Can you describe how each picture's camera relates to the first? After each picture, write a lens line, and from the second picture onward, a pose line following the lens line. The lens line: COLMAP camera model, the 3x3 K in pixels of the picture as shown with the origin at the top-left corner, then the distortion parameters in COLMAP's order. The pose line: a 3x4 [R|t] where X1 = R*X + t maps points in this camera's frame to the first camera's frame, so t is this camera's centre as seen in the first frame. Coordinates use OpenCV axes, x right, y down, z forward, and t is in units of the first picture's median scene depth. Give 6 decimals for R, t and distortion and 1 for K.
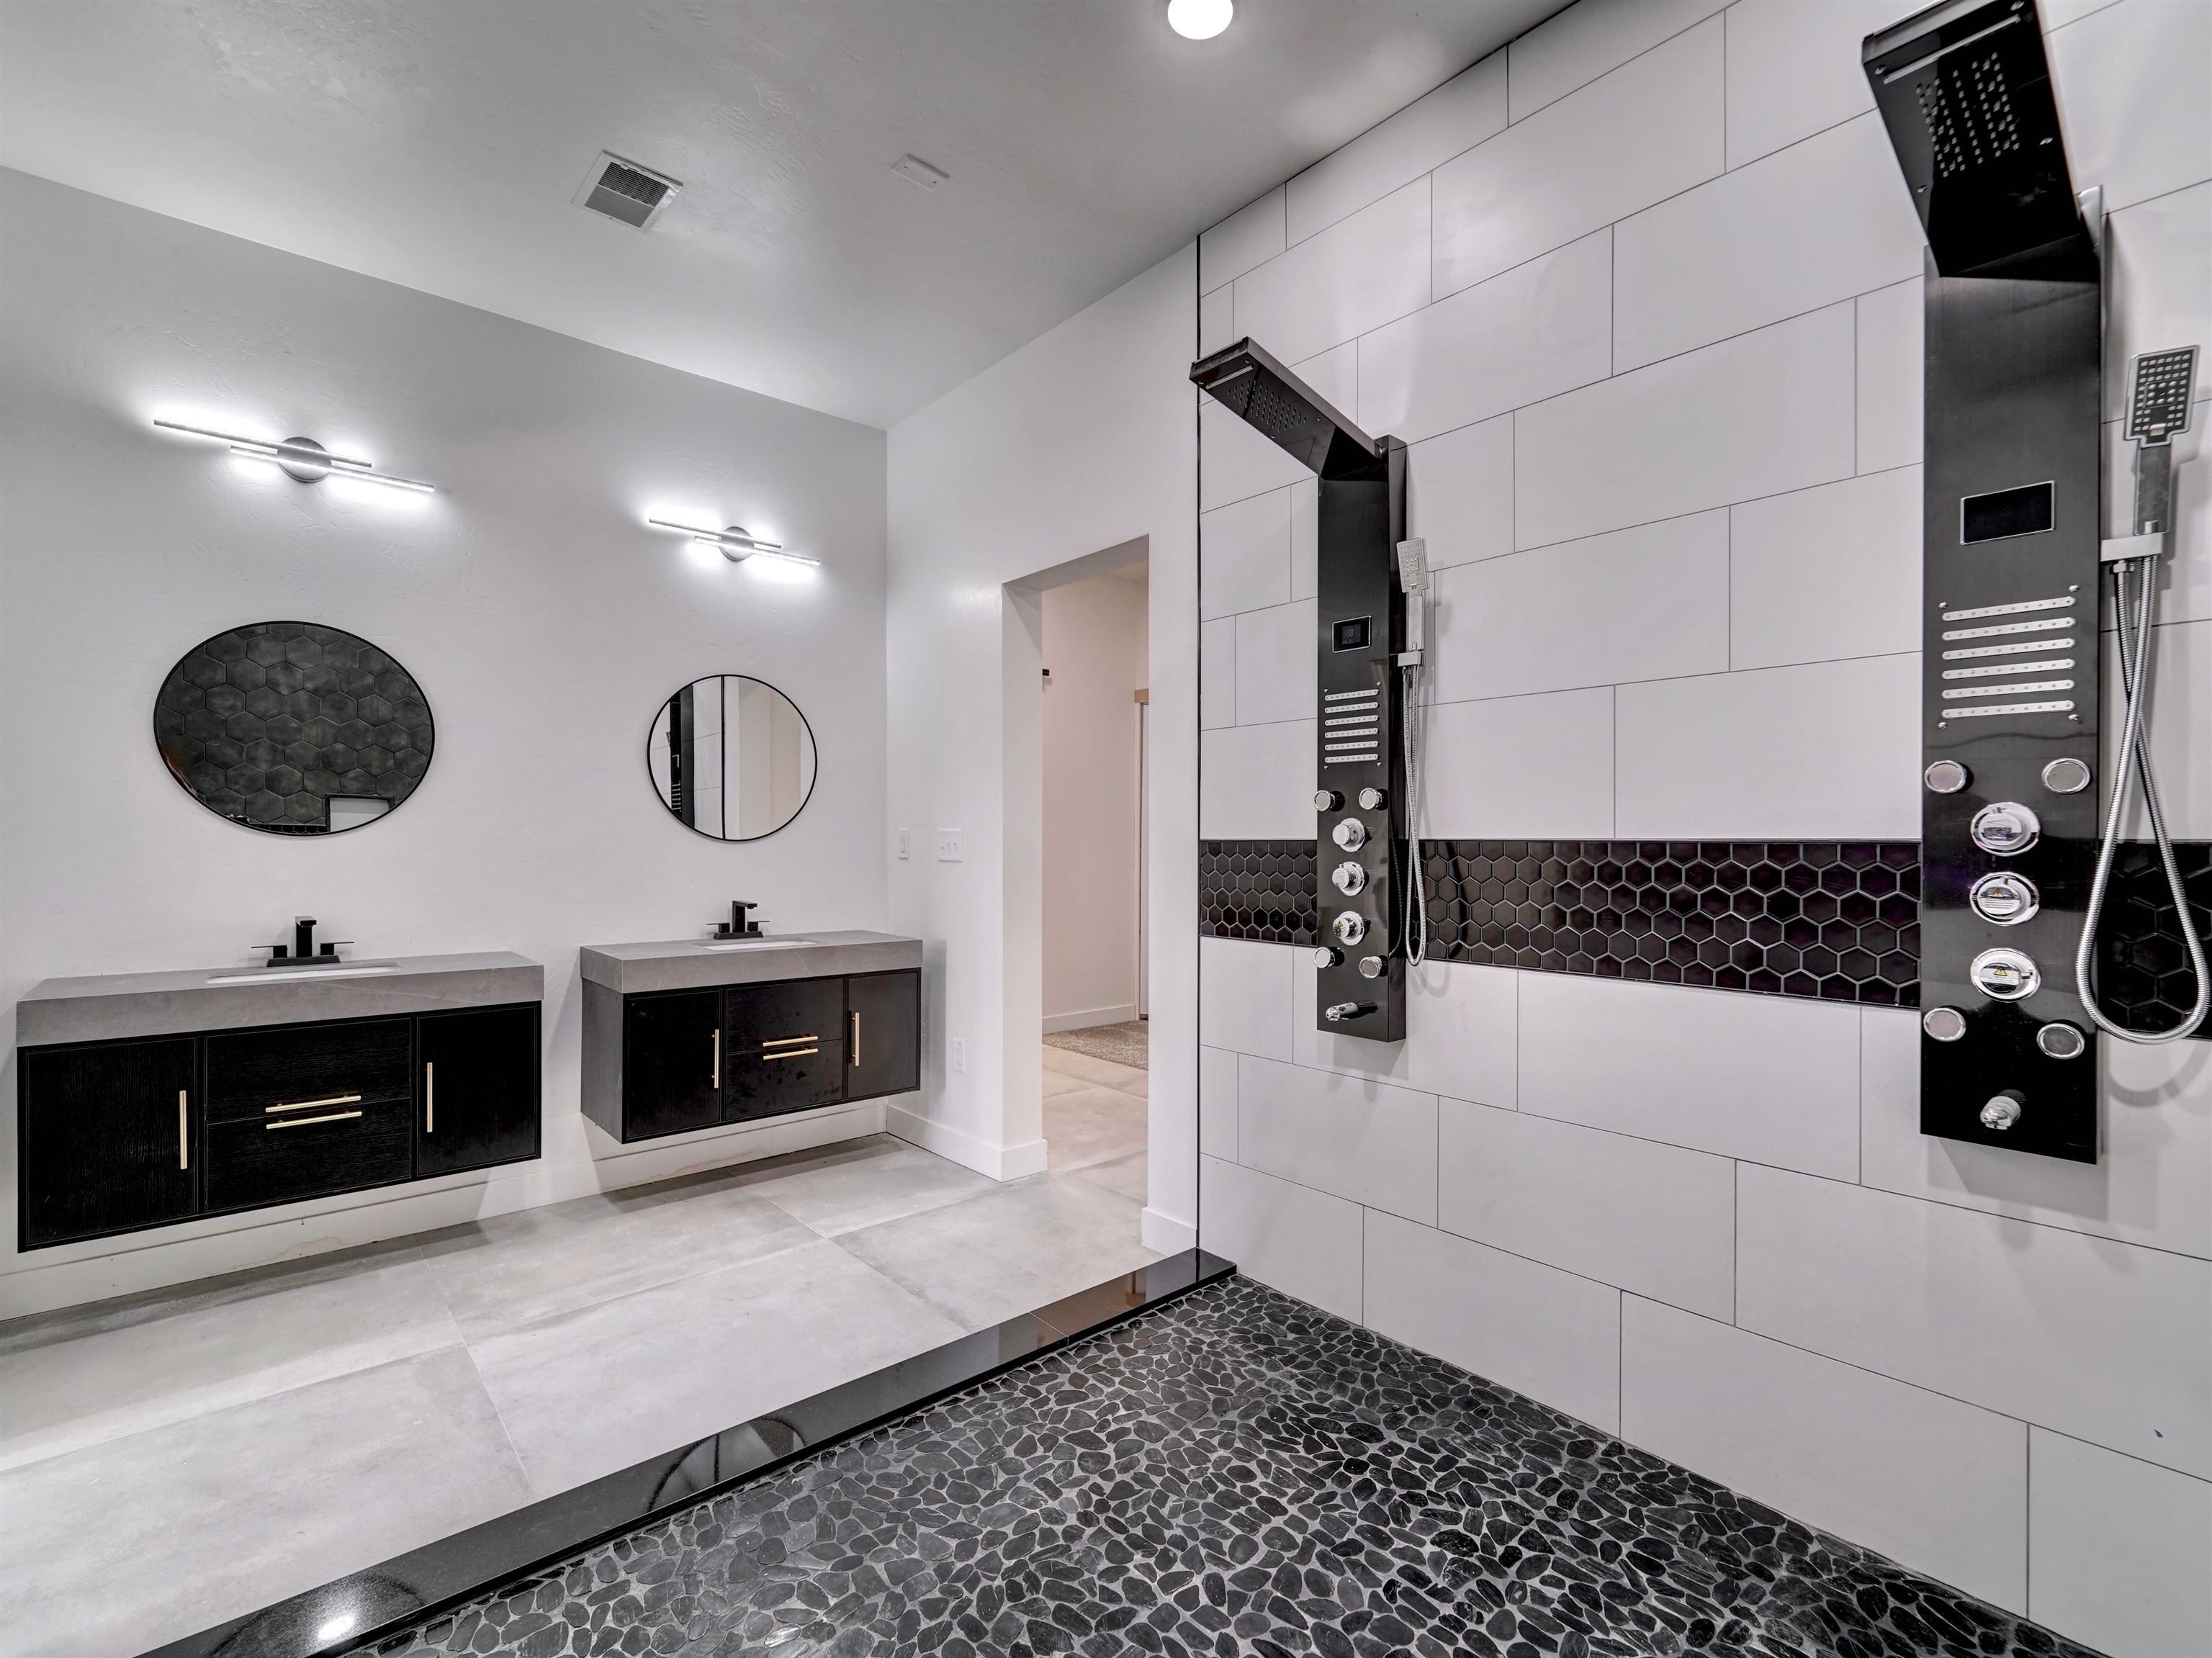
lens RADIAL K [[942.9, 0, 1109.1], [0, 942.9, 846.2], [0, 0, 1]] dist [-0.009068, 0.000210]
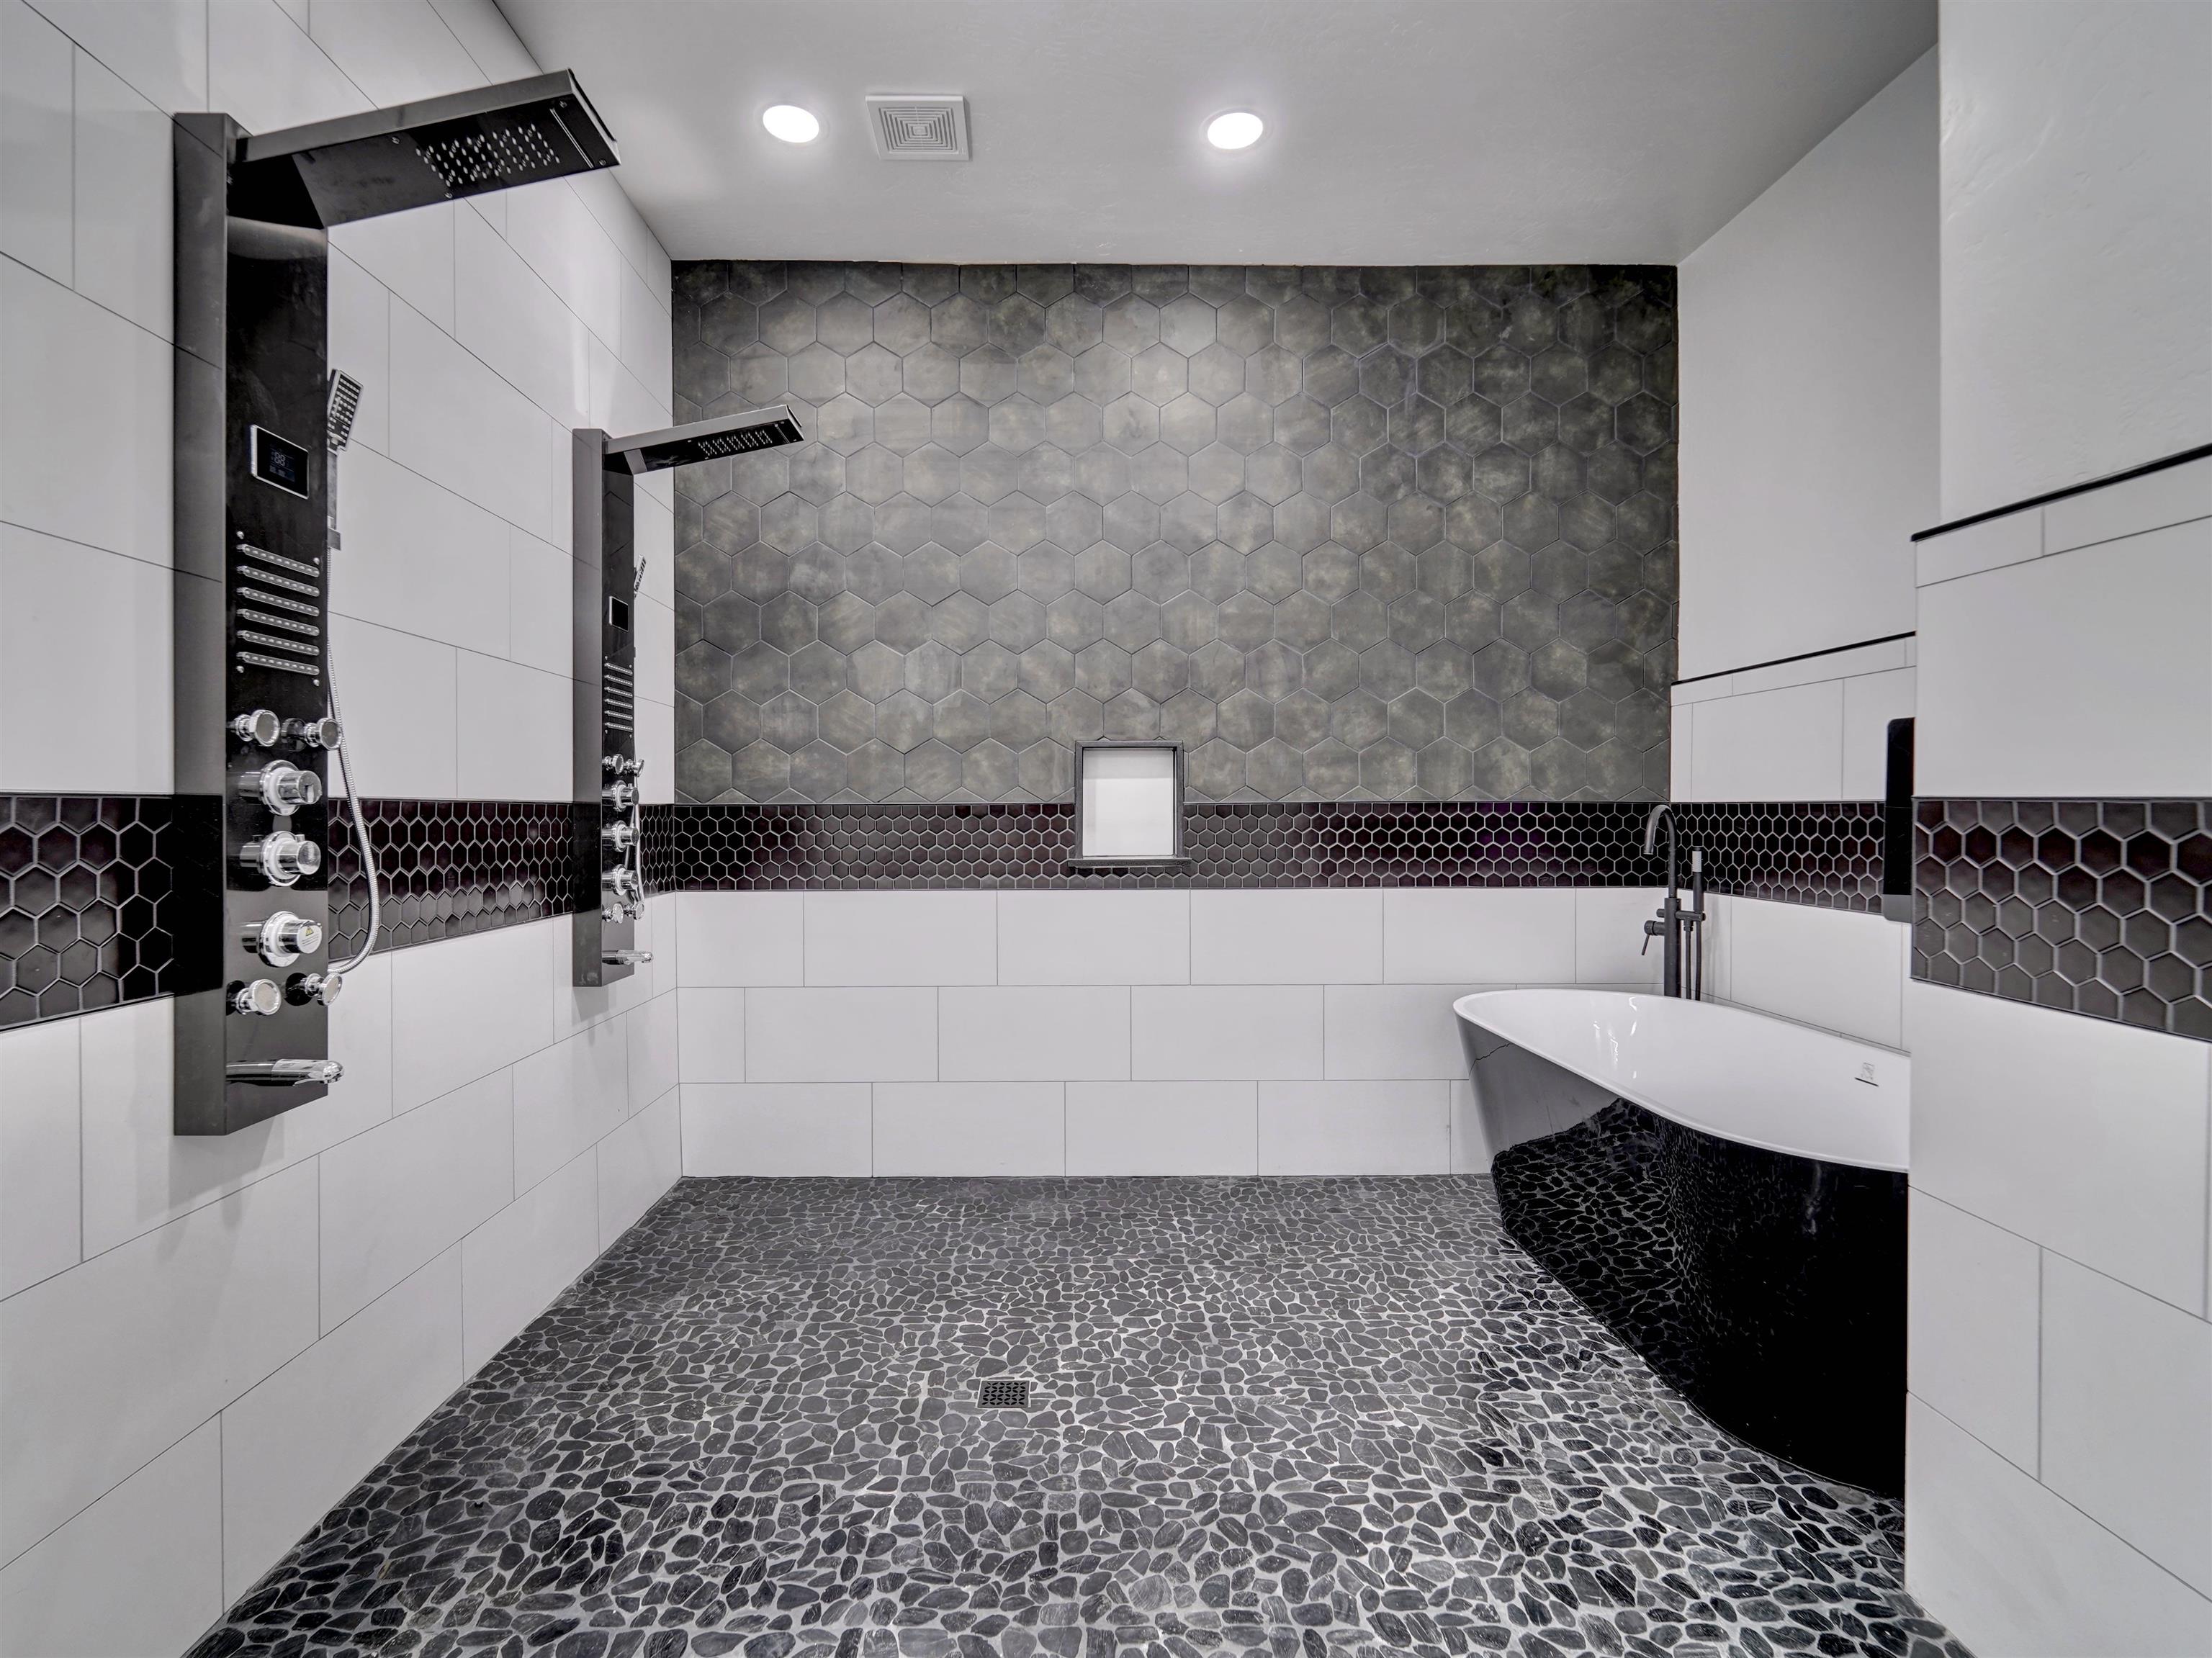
lens RADIAL K [[1057.4, 0, 1094.0], [0, 1057.4, 814.6], [0, 0, 1]] dist [0.000726, -0.001339]
pose [[-0.770997, -0.001489, 0.636837, -0.784980], [0.006046, 0.999935, 0.009658, 0.003208], [-0.636811, 0.011297, -0.770938, 1.571973]]
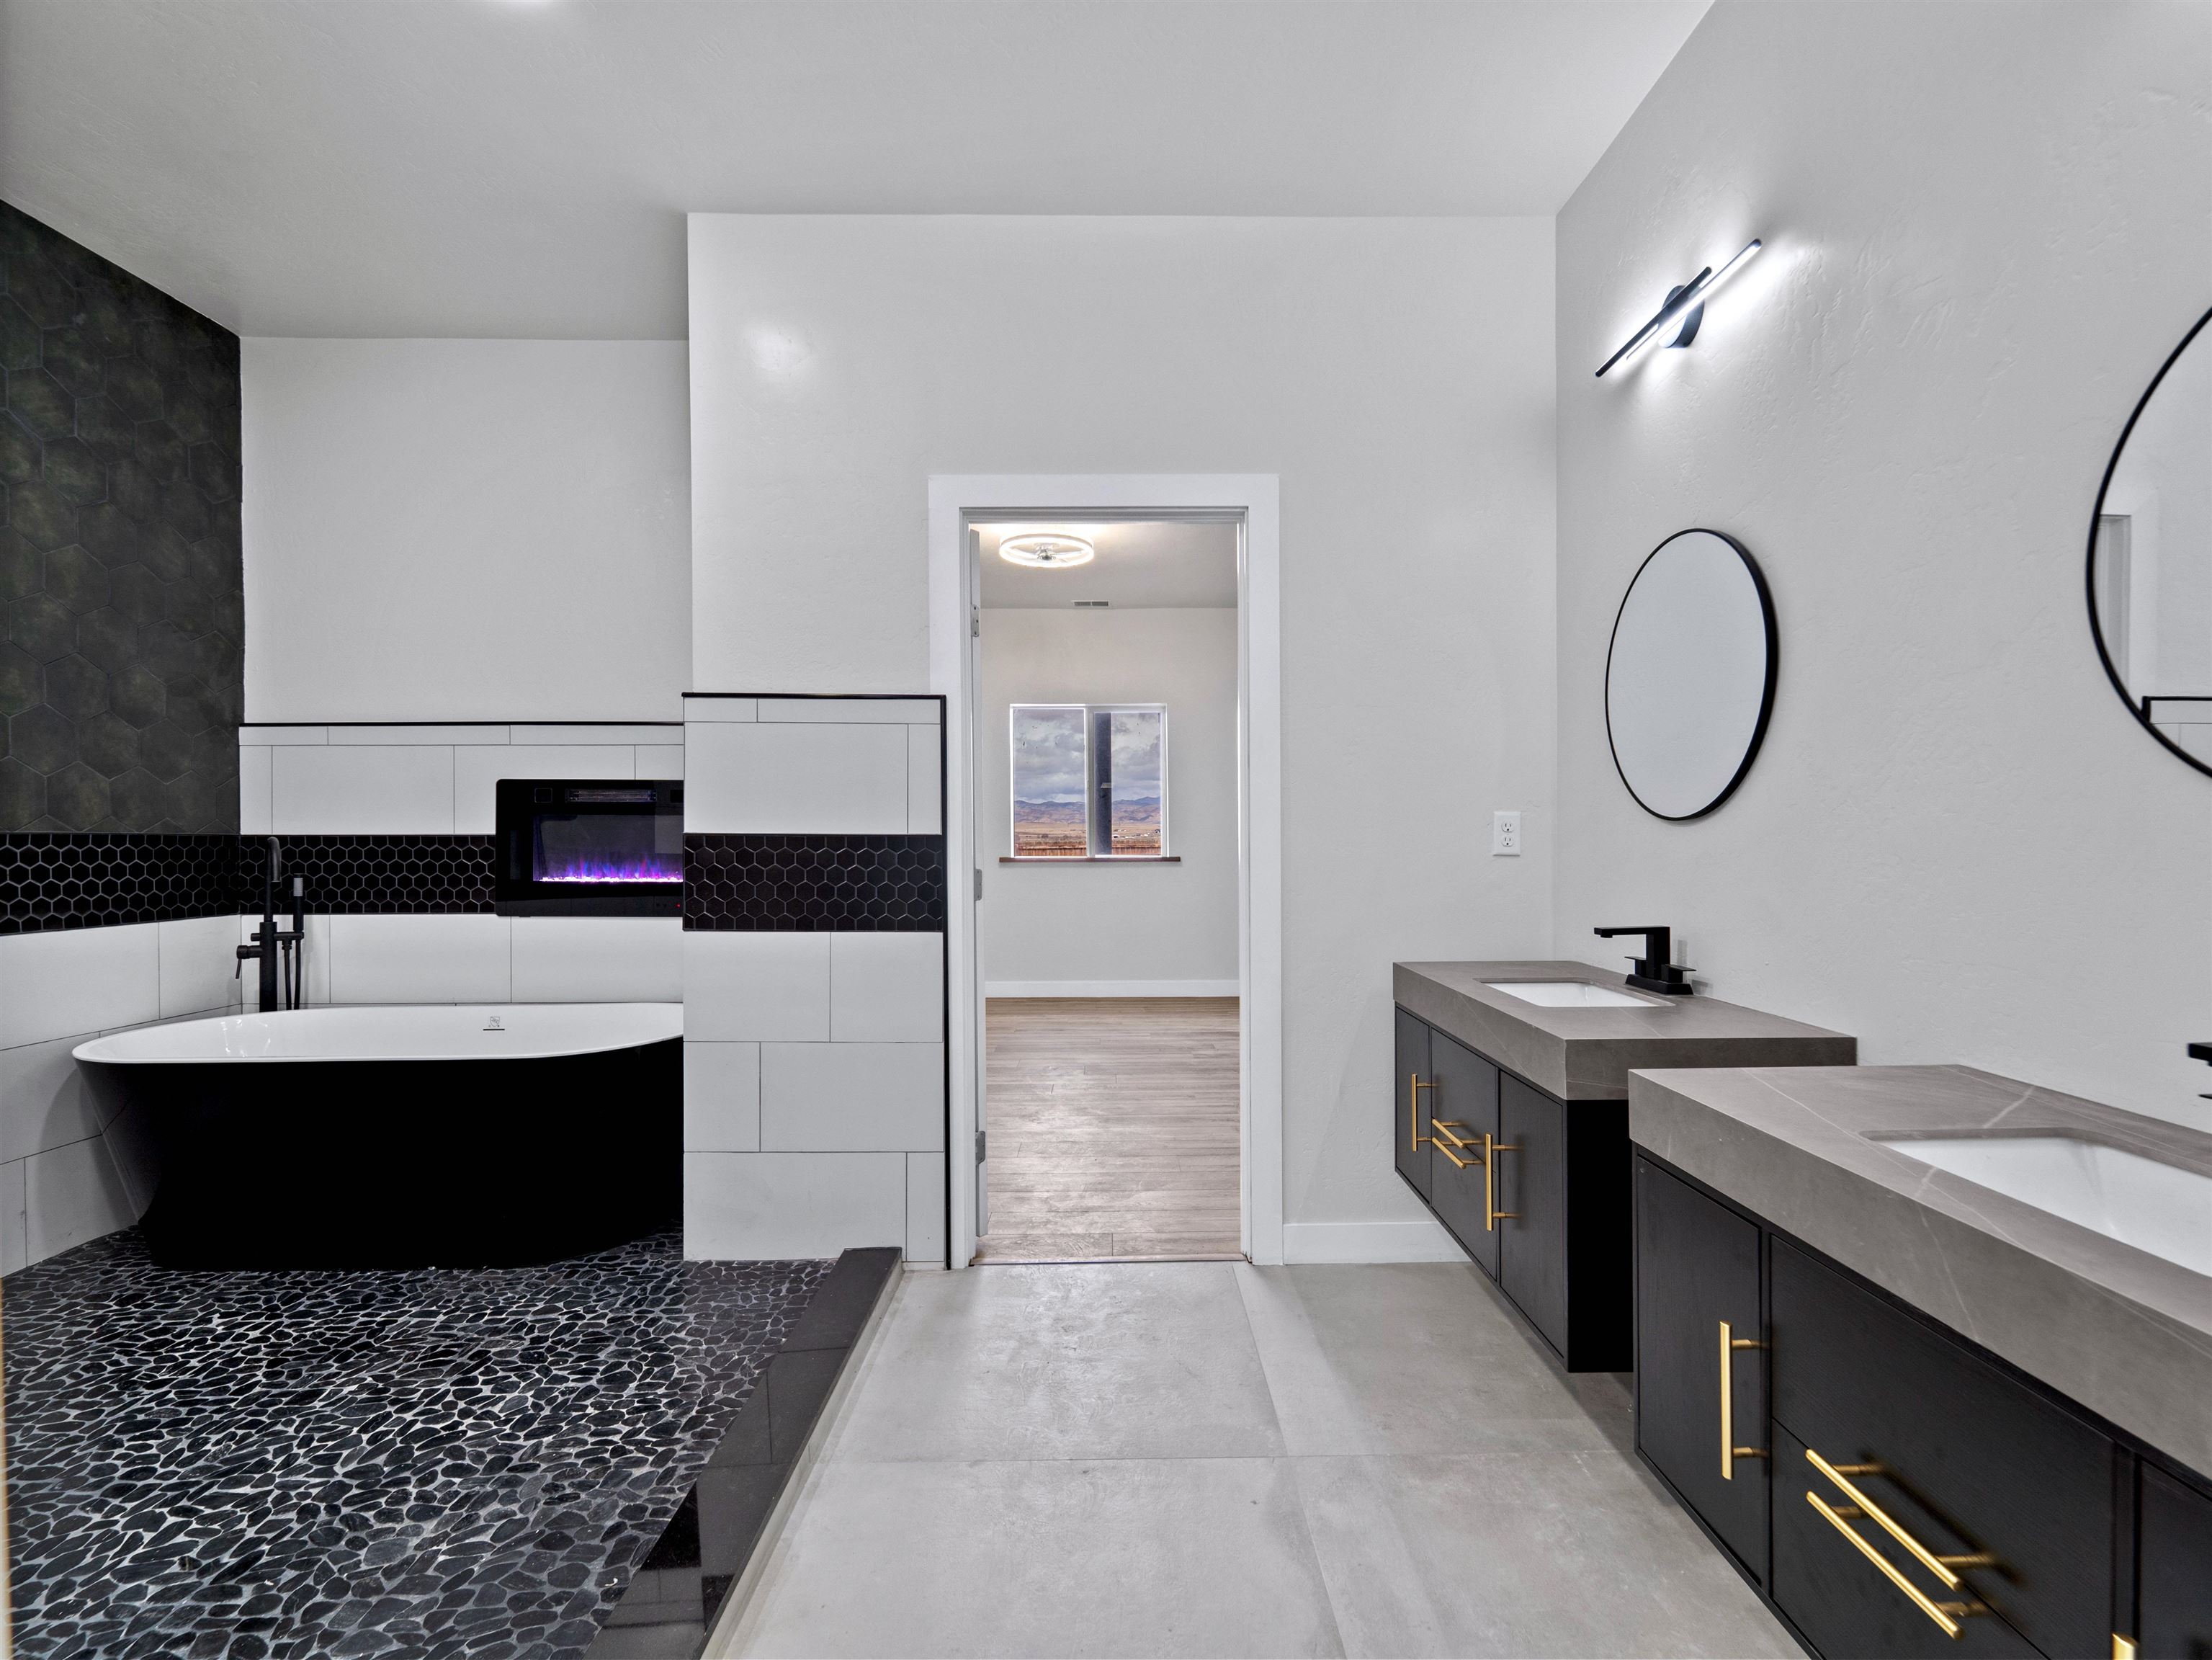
lens RADIAL K [[1011.9, 0, 1124.4], [0, 1011.9, 835.6], [0, 0, 1]] dist [-0.001727, -0.000487]
pose [[-0.628303, 0.001736, -0.777966, 0.087355], [-0.000774, 0.999996, 0.002857, -0.000024], [0.777968, 0.002397, -0.628299, 2.005144]]
